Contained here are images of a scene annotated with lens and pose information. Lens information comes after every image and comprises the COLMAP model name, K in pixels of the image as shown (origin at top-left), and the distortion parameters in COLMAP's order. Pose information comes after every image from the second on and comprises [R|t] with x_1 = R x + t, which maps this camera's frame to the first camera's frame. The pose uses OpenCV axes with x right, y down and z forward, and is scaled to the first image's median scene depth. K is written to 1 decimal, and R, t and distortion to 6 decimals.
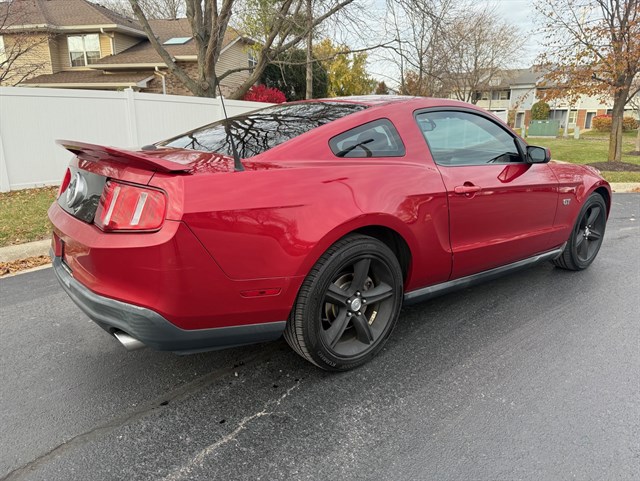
lens RADIAL K [[455.4, 0, 320.7], [0, 455.4, 239.9], [0, 0, 1]] dist [0.011313, -0.018294]
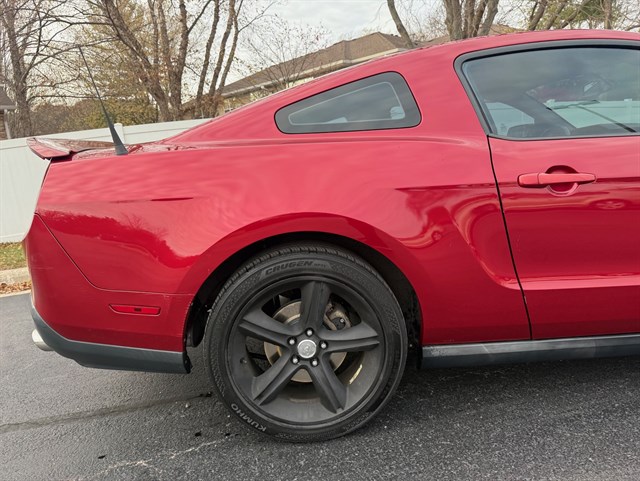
lens RADIAL K [[455.4, 0, 313.5], [0, 455.4, 236.6], [0, 0, 1]] dist [0.011313, -0.018294]
pose [[0.803332, 0.041980, -0.594050, 0.450559], [-0.066741, 0.997575, -0.019758, -0.011369], [0.591780, 0.055520, 0.804186, 0.417182]]
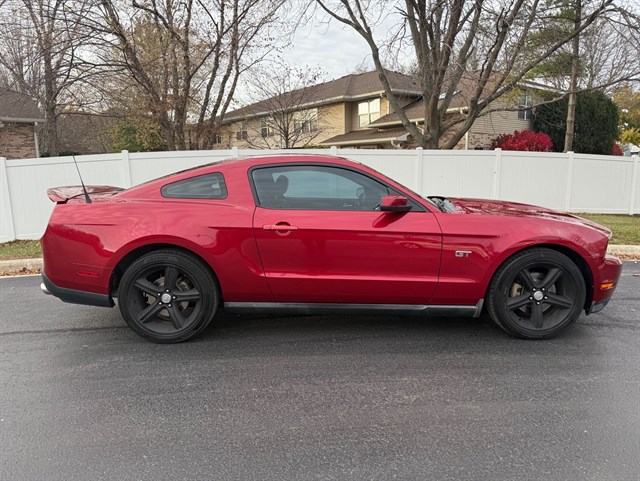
lens RADIAL K [[455.4, 0, 315.6], [0, 455.4, 237.2], [0, 0, 1]] dist [0.011313, -0.018294]
pose [[0.784320, 0.071678, -0.616201, 1.251235], [-0.135242, 0.989167, -0.057078, -0.031166], [0.605435, 0.128104, 0.785518, 0.106803]]
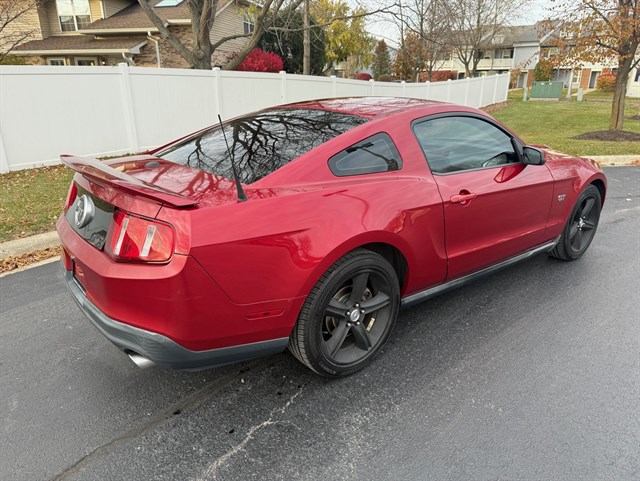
lens RADIAL K [[455.4, 0, 320.0], [0, 455.4, 240.3], [0, 0, 1]] dist [0.011313, -0.018294]
pose [[0.999965, -0.008317, 0.000056, -0.001543], [0.008284, 0.996595, 0.082035, -0.109770], [-0.000738, -0.082032, 0.996629, -0.033017]]
